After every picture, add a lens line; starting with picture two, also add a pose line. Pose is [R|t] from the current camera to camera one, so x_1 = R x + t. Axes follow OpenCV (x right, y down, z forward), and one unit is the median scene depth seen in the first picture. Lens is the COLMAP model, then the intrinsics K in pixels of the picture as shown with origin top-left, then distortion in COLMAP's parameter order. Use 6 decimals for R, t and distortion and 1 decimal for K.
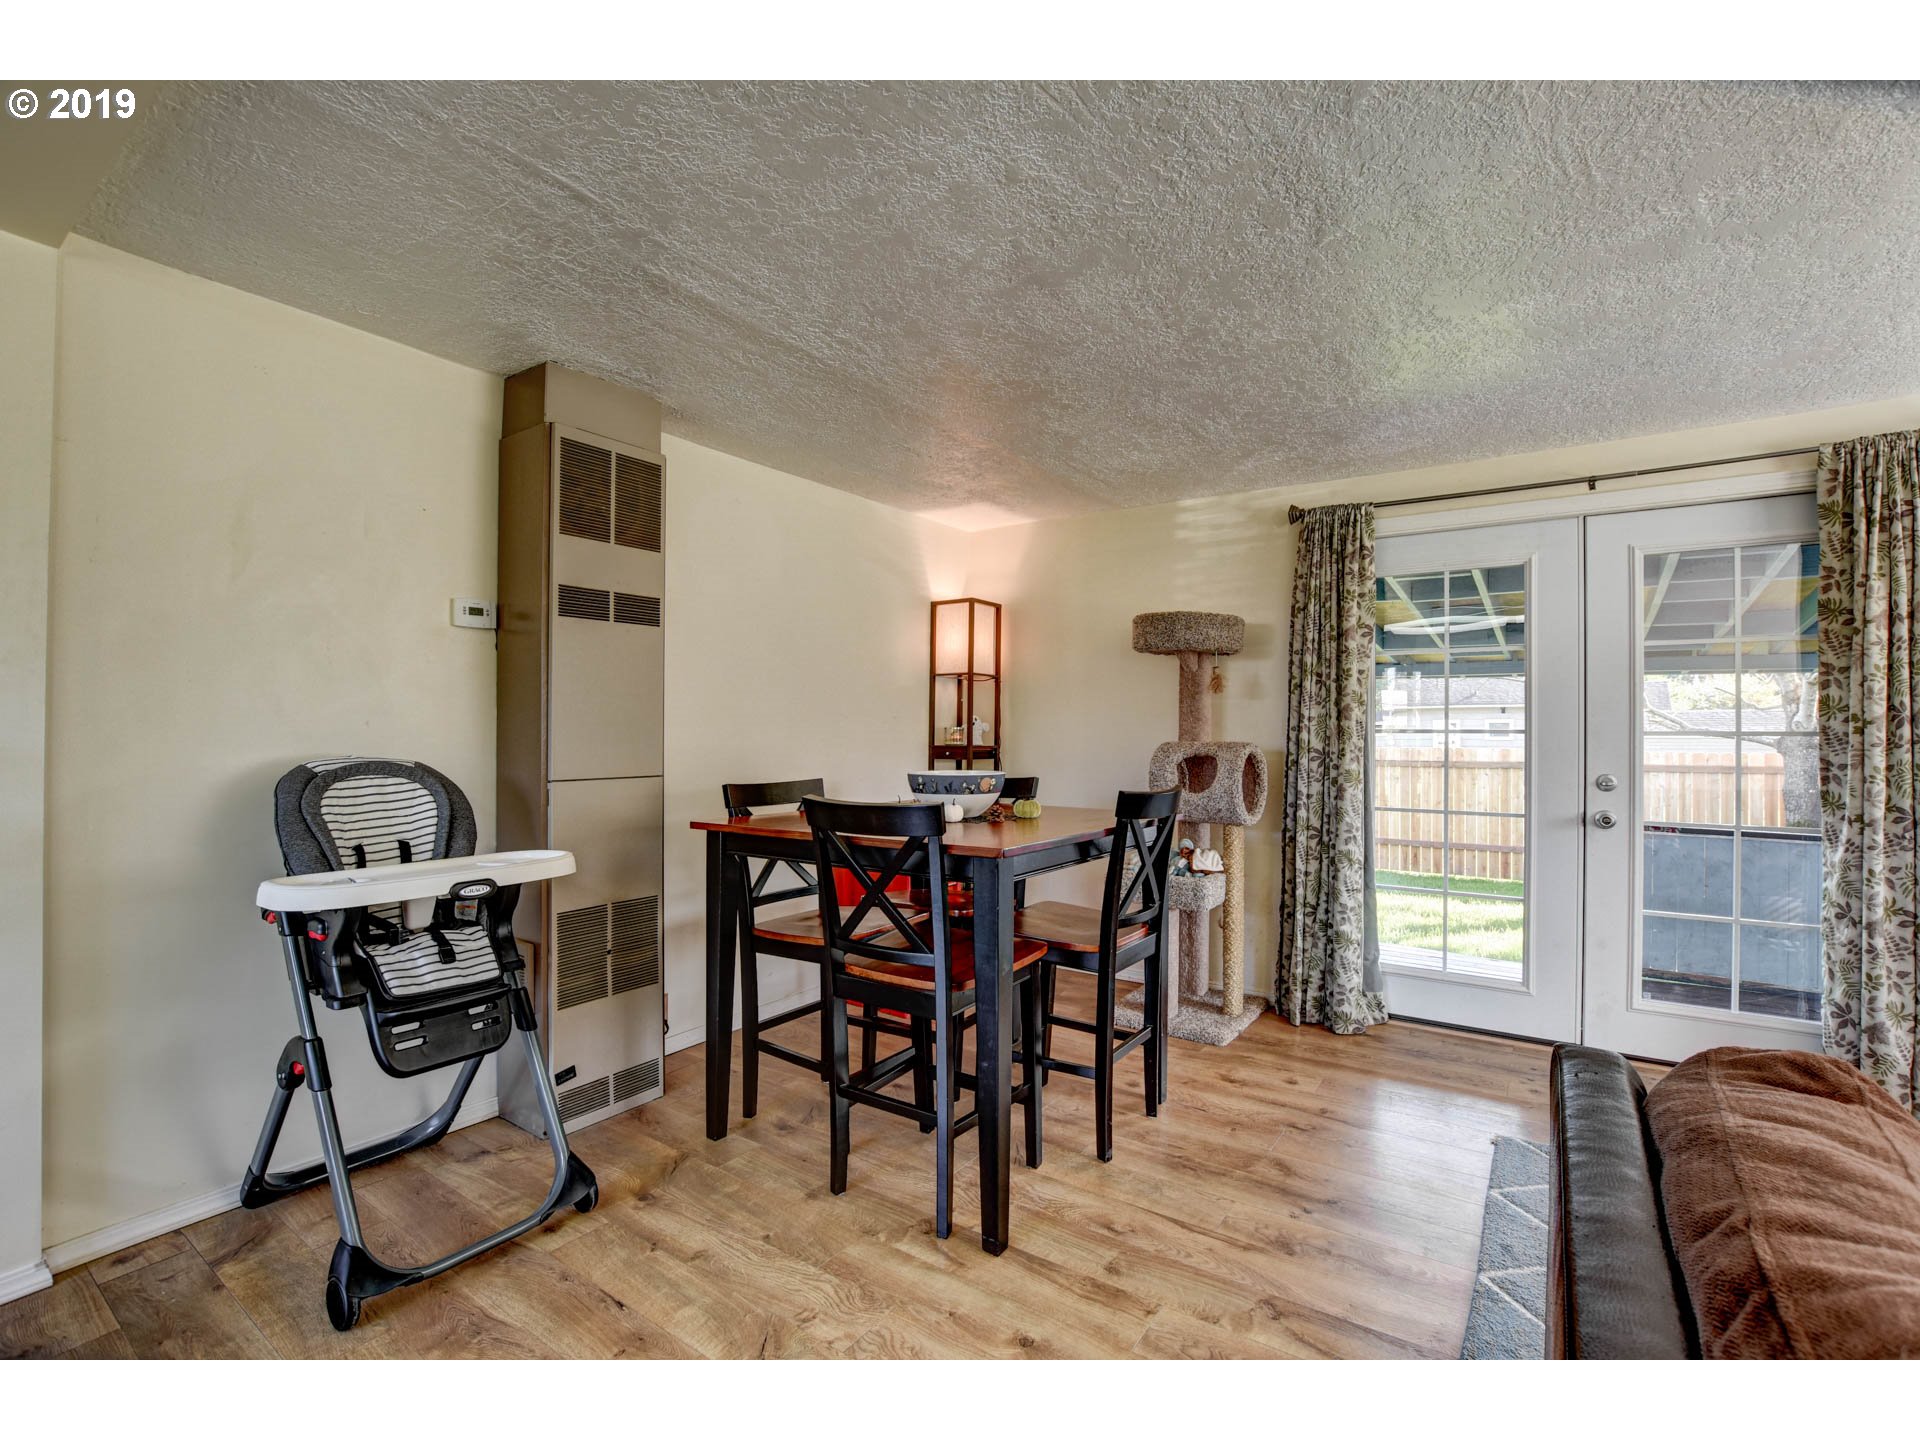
lens RADIAL K [[851.5, 0, 971.0], [0, 851.5, 727.4], [0, 0, 1]] dist [-0.036194, 0.007176]
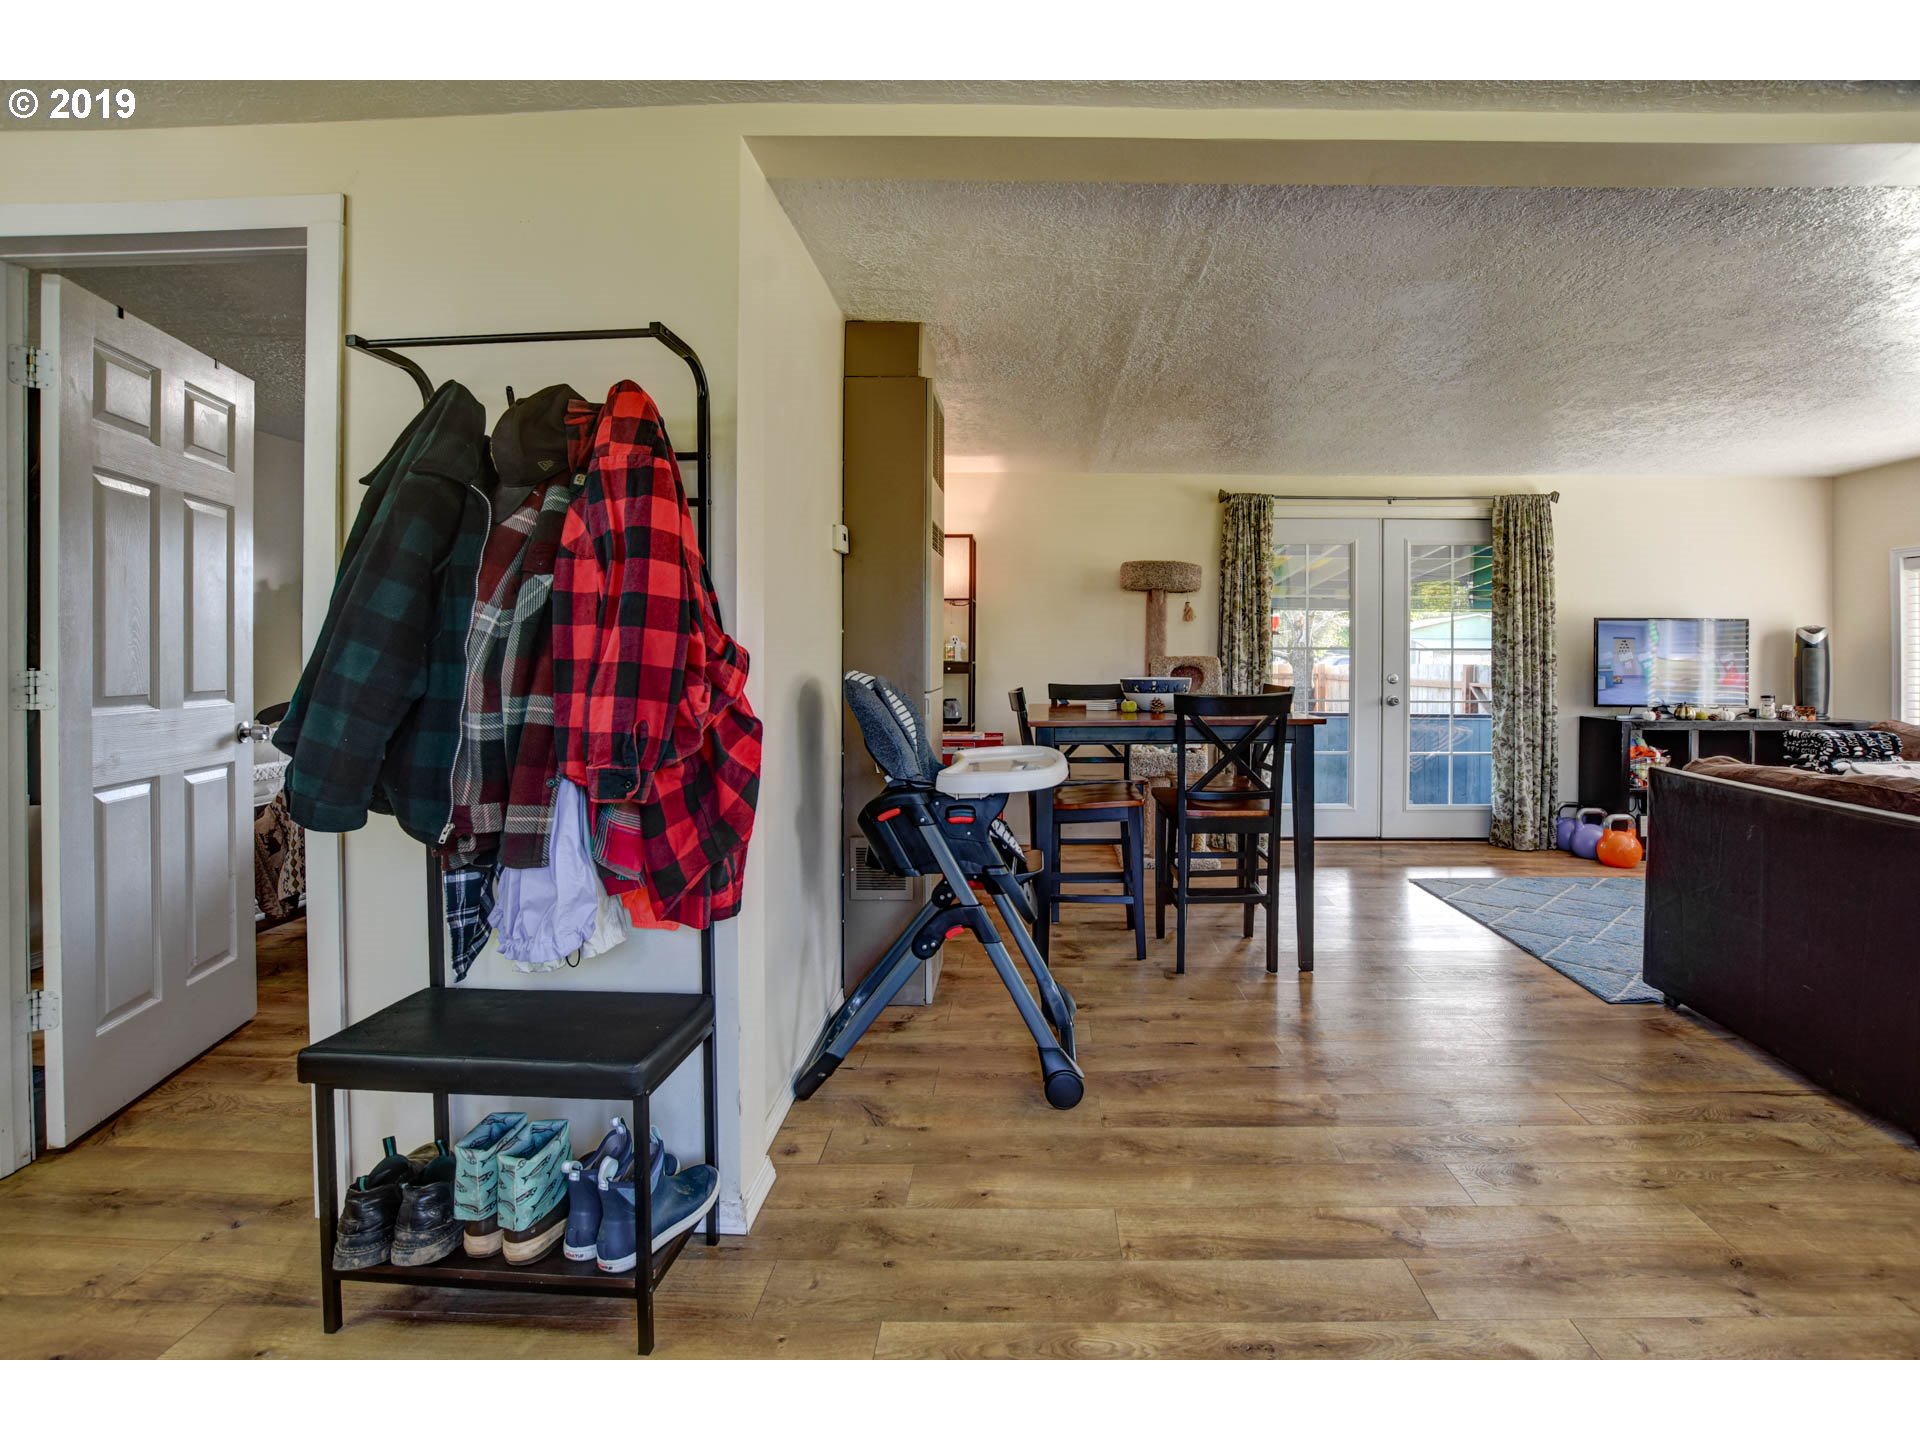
lens RADIAL K [[880.6, 0, 1034.3], [0, 880.6, 660.7], [0, 0, 1]] dist [-0.022143, -0.000025]
pose [[0.825661, -0.008309, 0.564106, -0.959080], [-0.000653, 0.999877, 0.015684, 0.002796], [-0.564167, -0.013318, 0.825553, -0.058320]]
